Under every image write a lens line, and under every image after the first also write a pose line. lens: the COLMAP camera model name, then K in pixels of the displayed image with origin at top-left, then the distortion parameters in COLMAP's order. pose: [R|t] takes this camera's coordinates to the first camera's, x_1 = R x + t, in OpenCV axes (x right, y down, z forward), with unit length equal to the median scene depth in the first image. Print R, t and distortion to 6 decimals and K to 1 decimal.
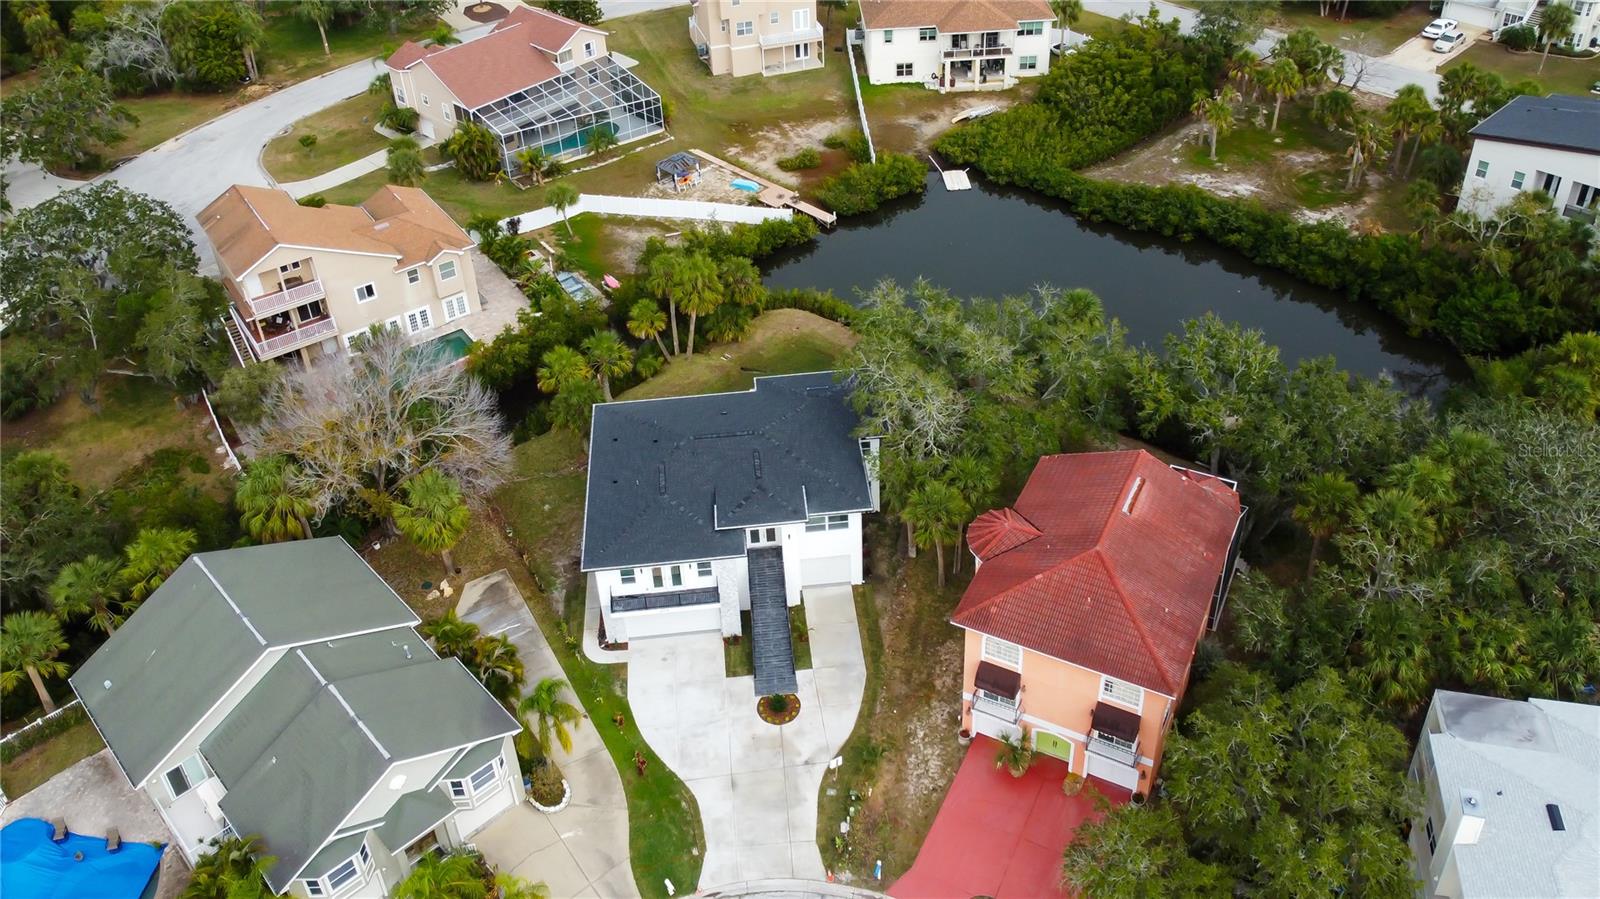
lens RADIAL K [[1309.4, 0, 810.1], [0, 1309.4, 311.6], [0, 0, 1]] dist [0.016597, 0.014542]
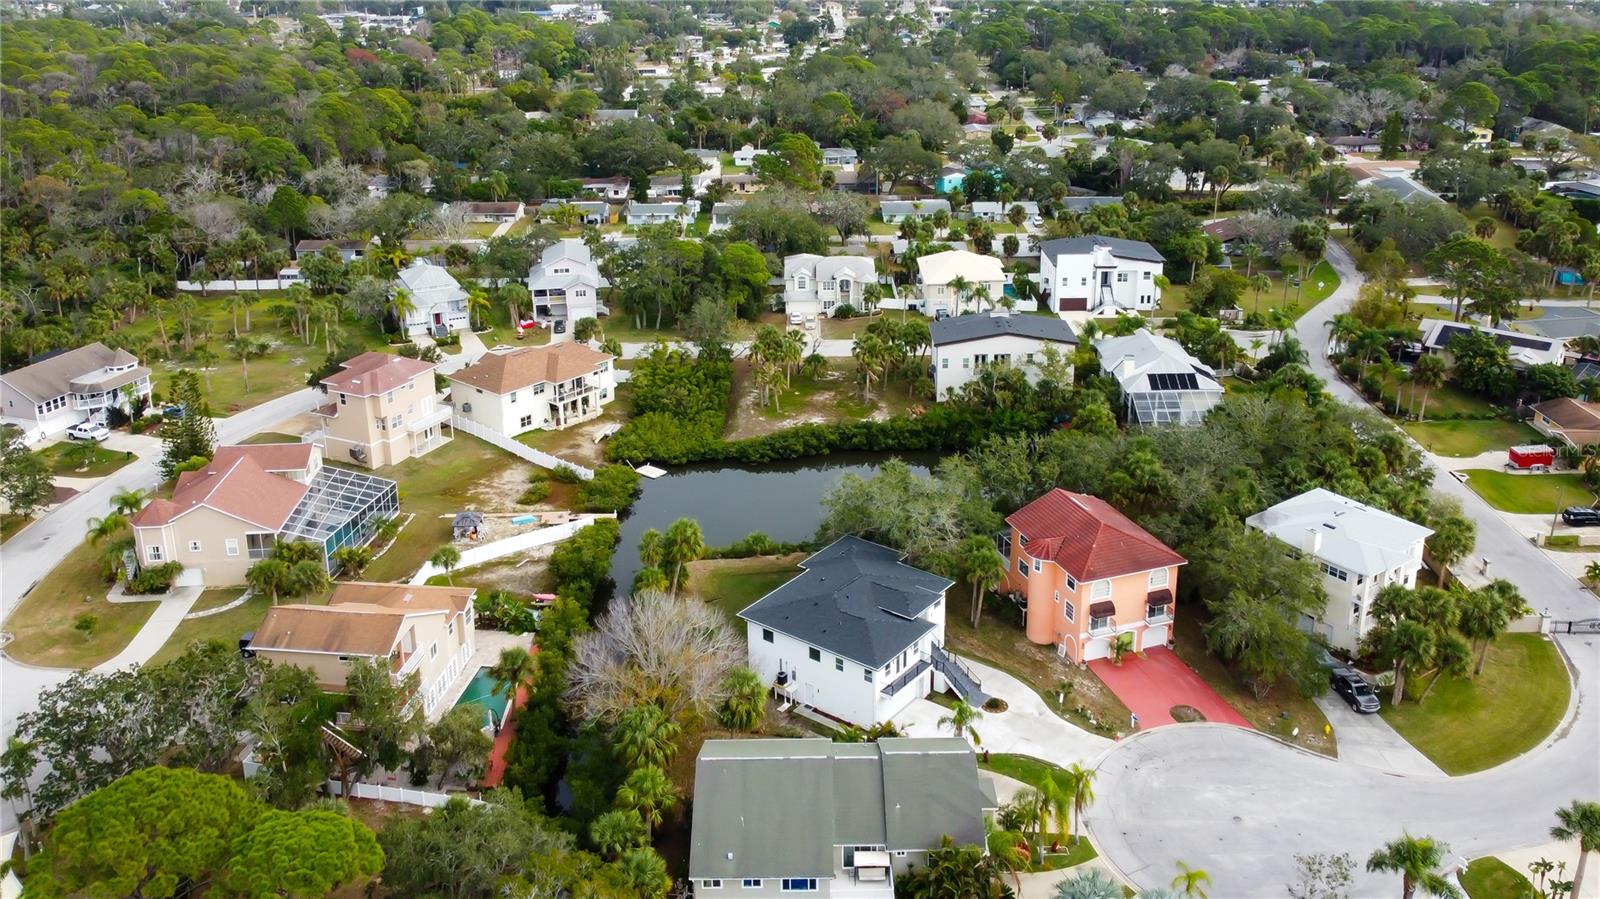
lens RADIAL K [[1309.4, 0, 810.1], [0, 1309.4, 311.6], [0, 0, 1]] dist [0.016597, 0.014542]
pose [[0.680786, -0.177625, 0.710619, -1.022027], [0.390388, 0.908868, -0.146820, 0.014626], [-0.619780, 0.377370, 0.688088, -0.103556]]
